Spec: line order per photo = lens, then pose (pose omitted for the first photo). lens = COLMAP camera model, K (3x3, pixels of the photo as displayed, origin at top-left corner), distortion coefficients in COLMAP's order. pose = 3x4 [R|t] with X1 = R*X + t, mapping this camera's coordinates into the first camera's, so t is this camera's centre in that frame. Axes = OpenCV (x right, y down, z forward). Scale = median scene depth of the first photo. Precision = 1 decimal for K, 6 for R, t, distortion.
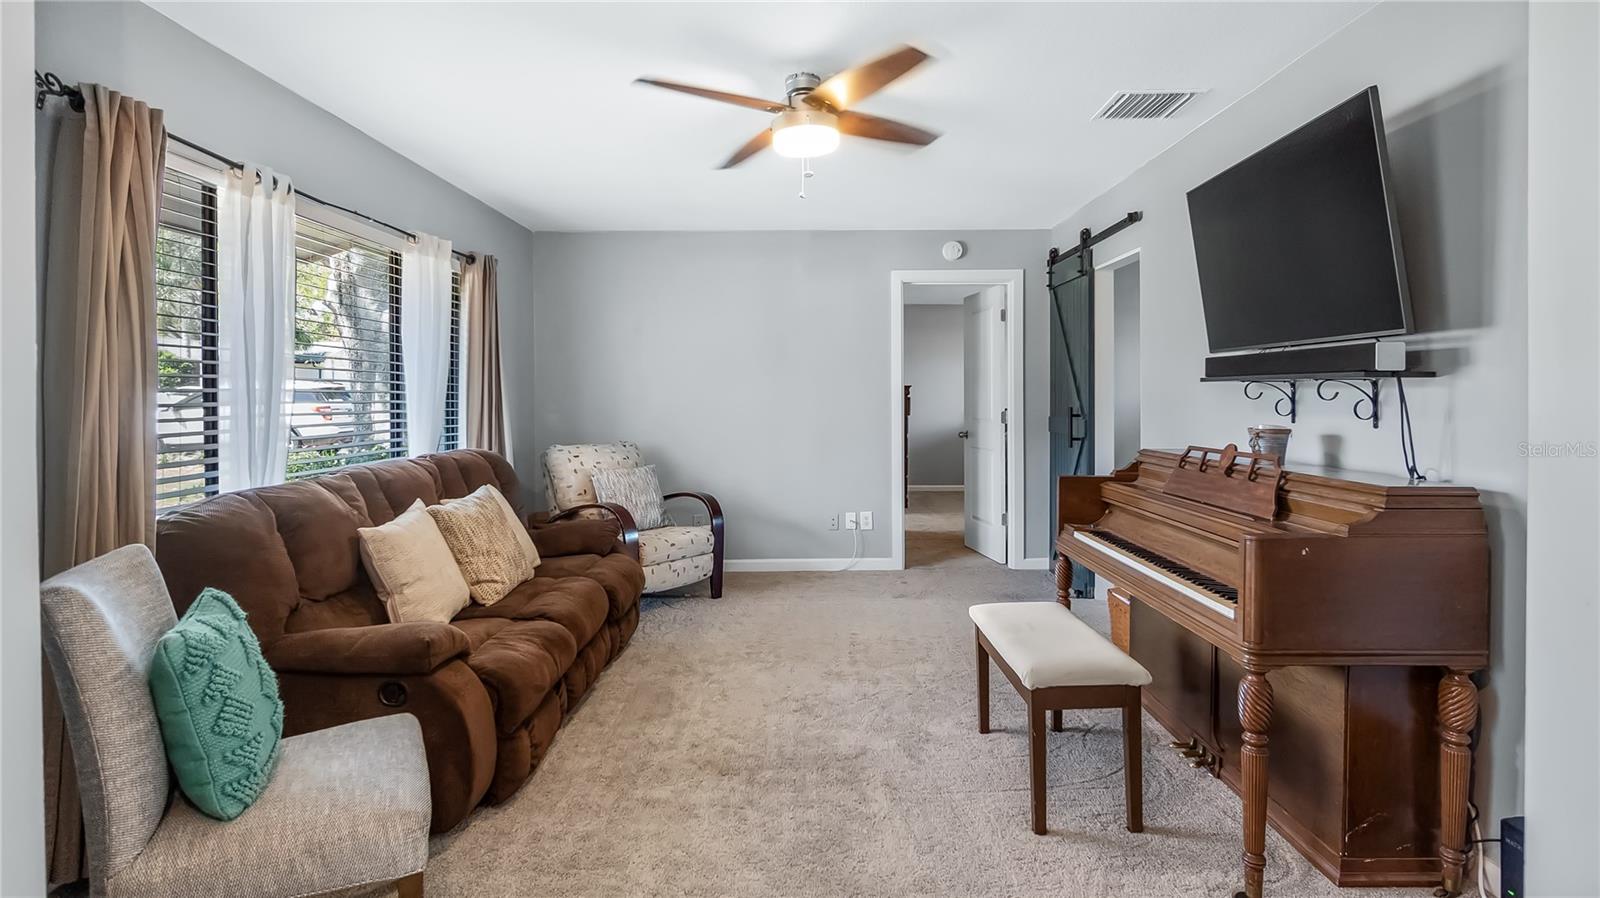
lens RADIAL K [[814.2, 0, 825.4], [0, 814.2, 407.3], [0, 0, 1]] dist [-0.001520, 0.002174]
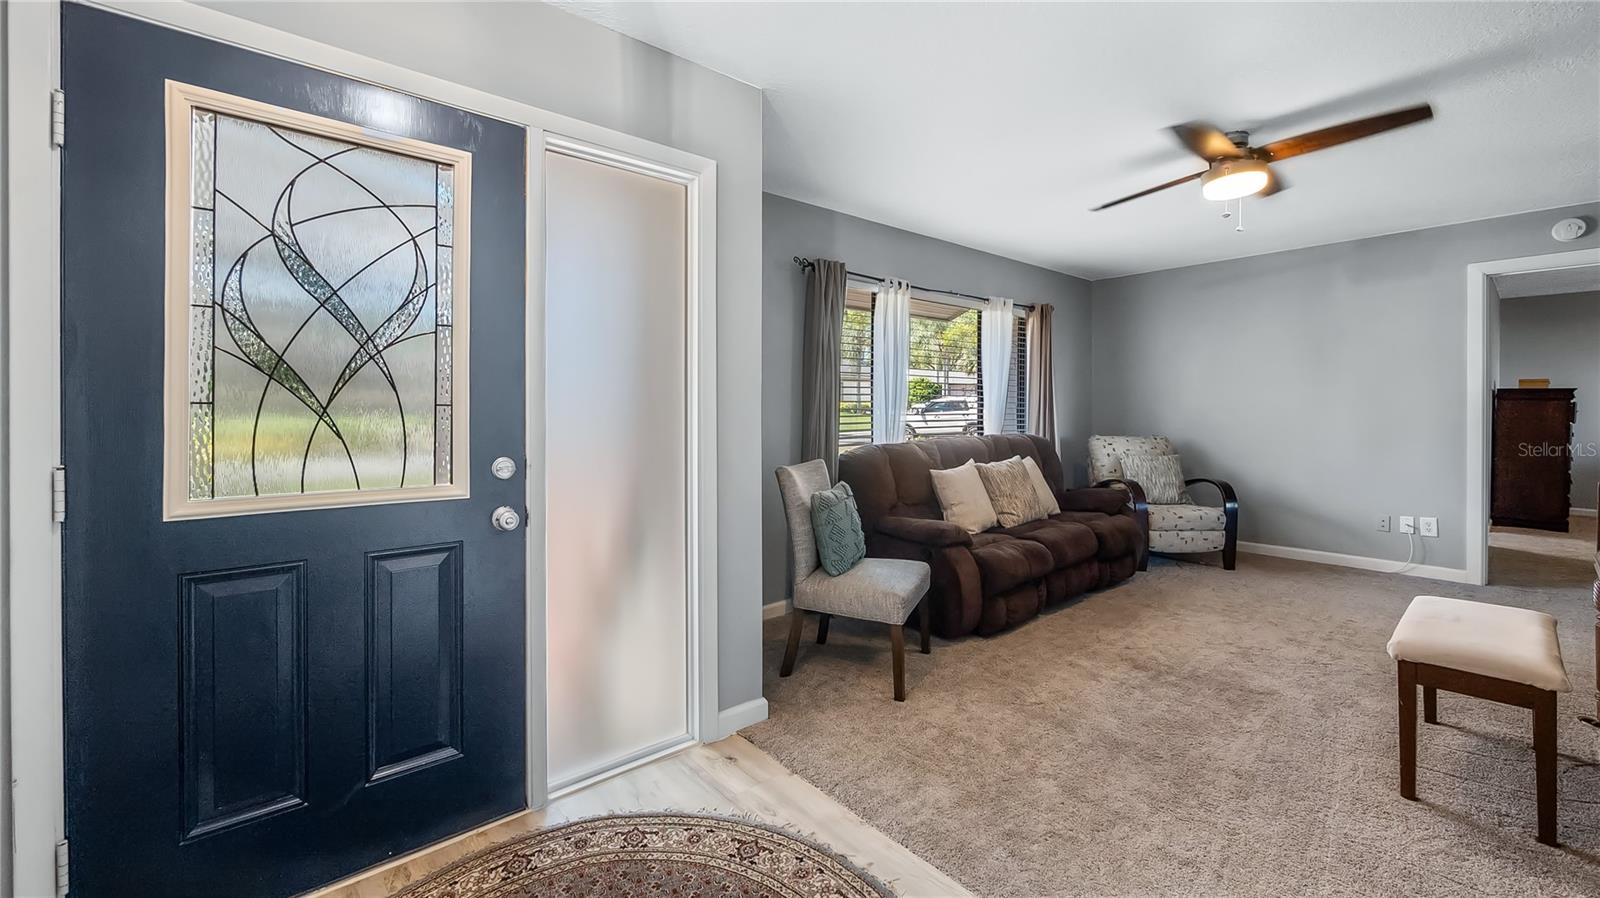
lens RADIAL K [[650.9, 0, 808.2], [0, 650.9, 414.2], [0, 0, 1]] dist [-0.003110, 0.000169]
pose [[0.639428, 0.009793, -0.768789, 0.327353], [-0.011961, 0.999925, 0.002789, 0.022203], [0.768758, 0.007412, 0.639497, -0.121483]]
